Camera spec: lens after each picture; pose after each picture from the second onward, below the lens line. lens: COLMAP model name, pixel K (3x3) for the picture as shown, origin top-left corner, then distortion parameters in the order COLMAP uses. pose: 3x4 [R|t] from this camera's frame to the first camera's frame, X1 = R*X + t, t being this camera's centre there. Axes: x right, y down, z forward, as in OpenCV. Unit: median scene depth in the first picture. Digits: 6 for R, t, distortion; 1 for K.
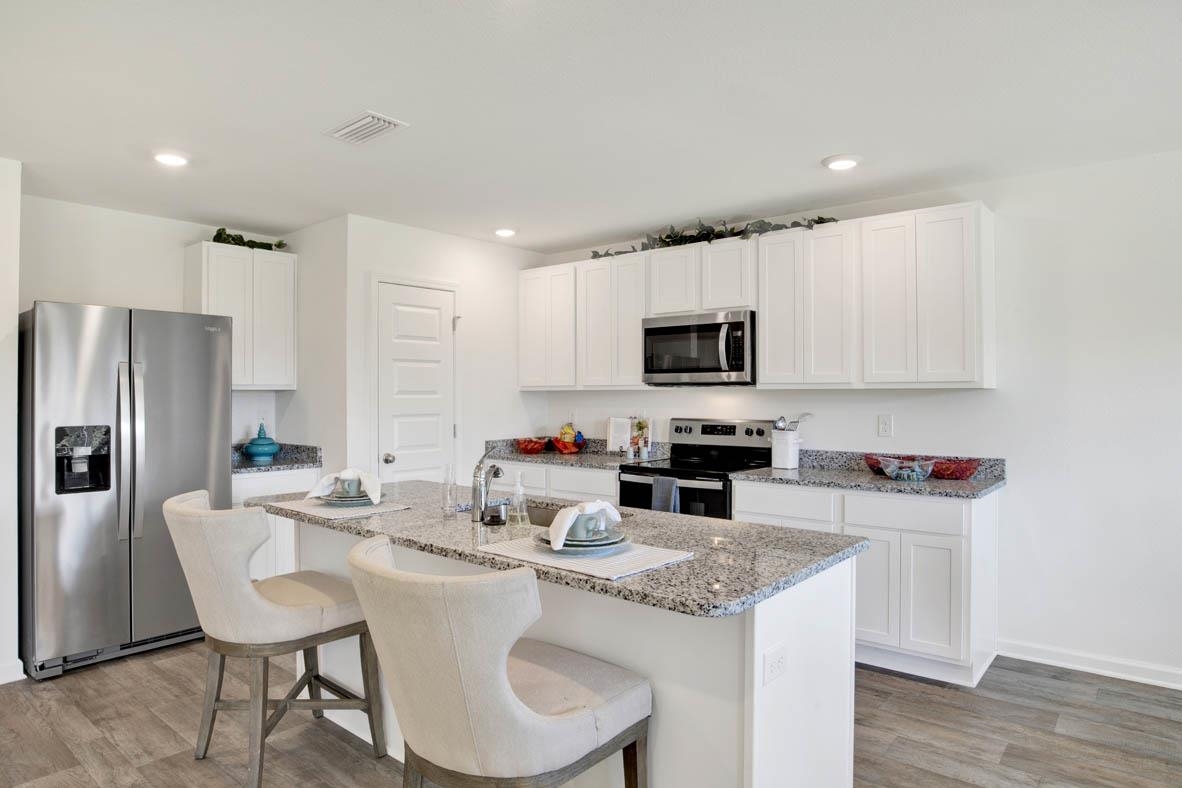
lens RADIAL K [[691.0, 0, 621.2], [0, 691.0, 408.5], [0, 0, 1]] dist [-0.067159, 0.005065]
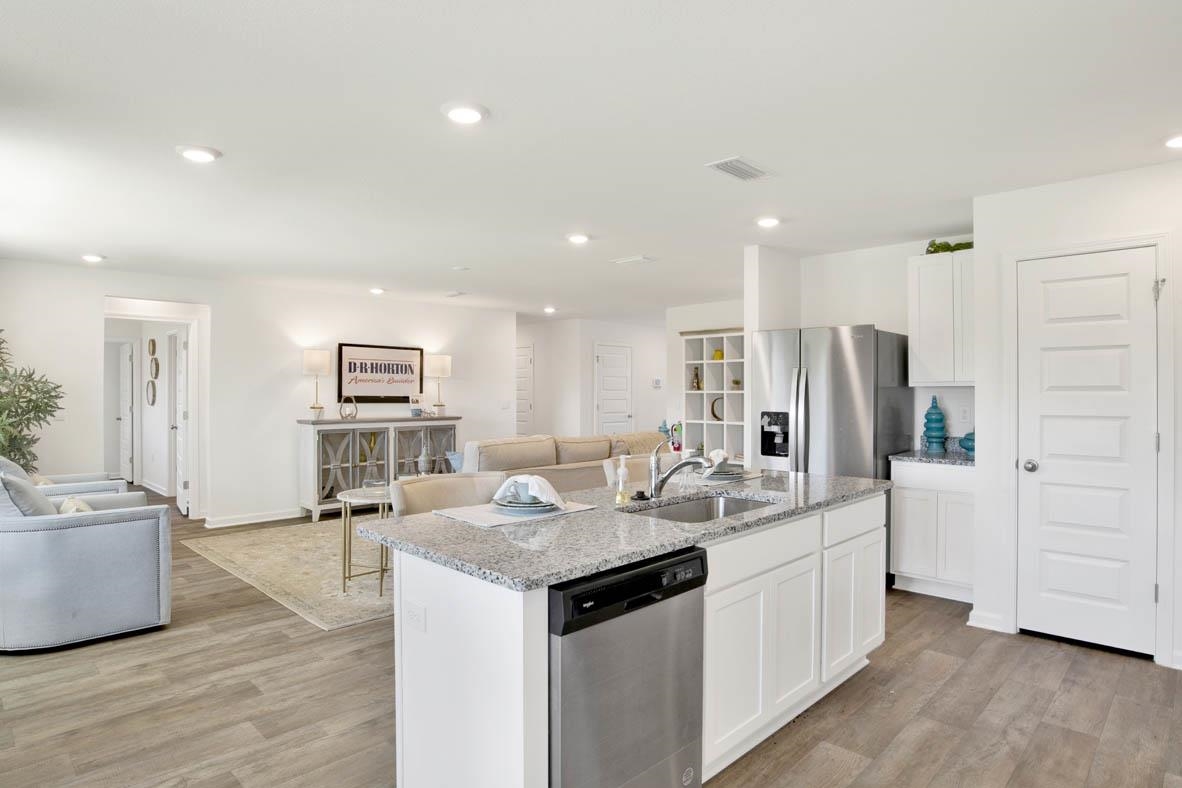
lens RADIAL K [[672.6, 0, 585.6], [0, 672.6, 392.0], [0, 0, 1]] dist [-0.040947, 0.002861]
pose [[-0.118487, 0.005307, -0.992941, 0.559933], [-0.015978, 0.999846, 0.007250, -0.016892], [0.992827, 0.016725, -0.118384, 0.566430]]
